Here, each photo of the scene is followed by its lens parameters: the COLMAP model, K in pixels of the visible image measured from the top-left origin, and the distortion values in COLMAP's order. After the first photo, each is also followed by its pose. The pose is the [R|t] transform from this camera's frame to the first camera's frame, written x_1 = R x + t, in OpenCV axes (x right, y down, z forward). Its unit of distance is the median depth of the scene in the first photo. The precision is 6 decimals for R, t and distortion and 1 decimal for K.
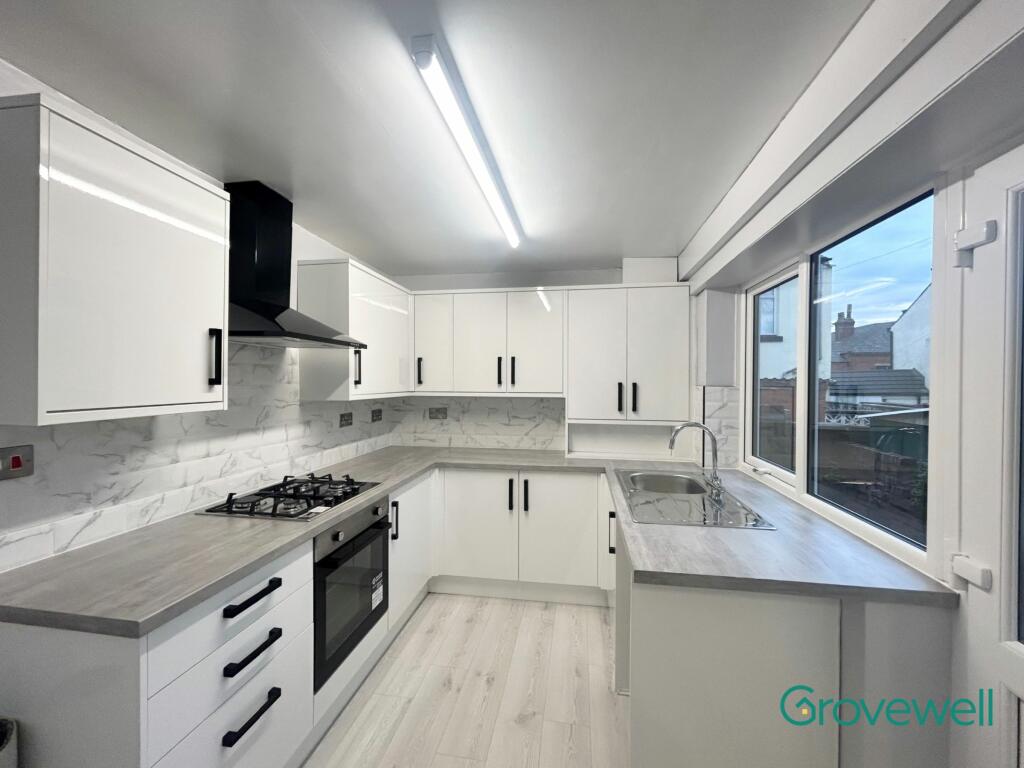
lens RADIAL K [[416.2, 0, 515.1], [0, 416.2, 380.4], [0, 0, 1]] dist [-0.003863, 0.001916]
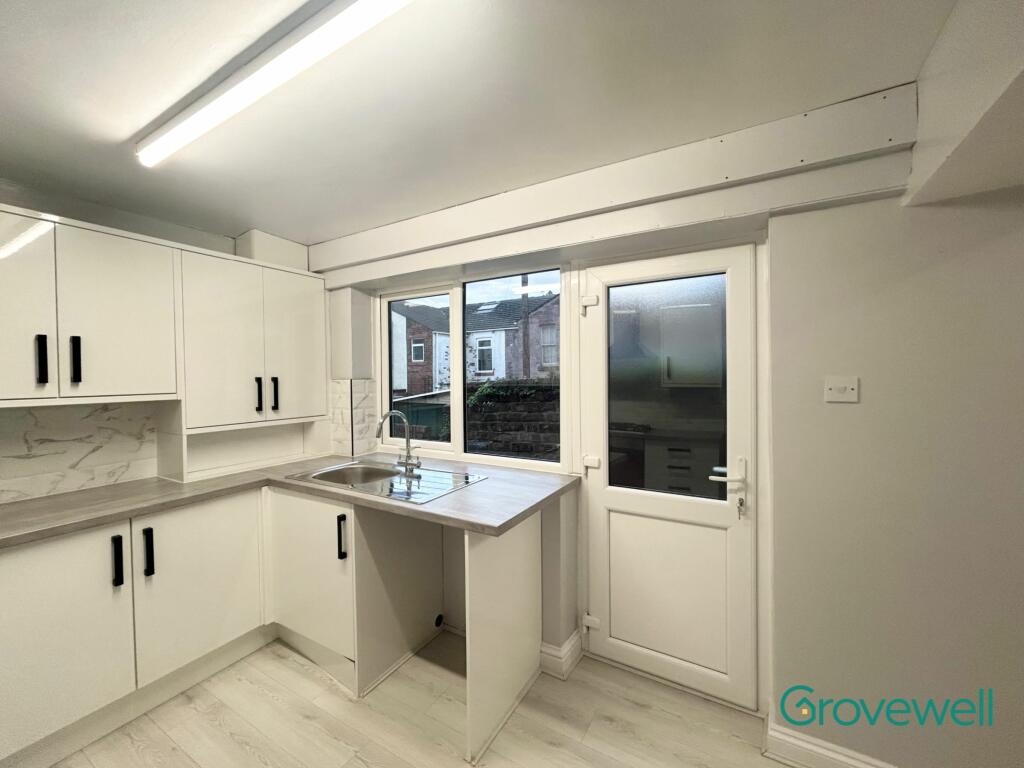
lens RADIAL K [[416.2, 0, 511.8], [0, 416.2, 380.7], [0, 0, 1]] dist [-0.003863, 0.001916]
pose [[0.361009, -0.020998, 0.932326, -0.398833], [0.012644, 0.999765, 0.017621, 0.004218], [-0.932477, 0.005426, 0.361190, 0.251994]]
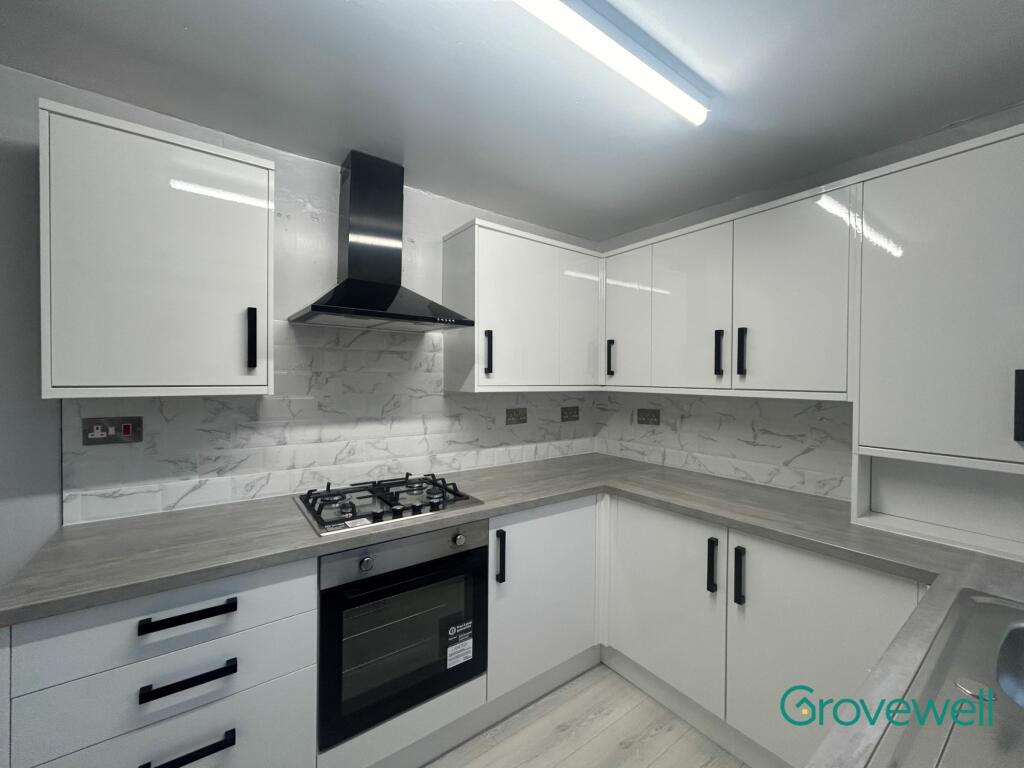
lens RADIAL K [[416.2, 0, 513.0], [0, 416.2, 380.9], [0, 0, 1]] dist [-0.003863, 0.001916]
pose [[0.712085, 0.009011, -0.702035, 0.211731], [-0.006149, 0.999959, 0.006597, 0.018508], [0.702066, -0.000381, 0.712111, 0.431342]]
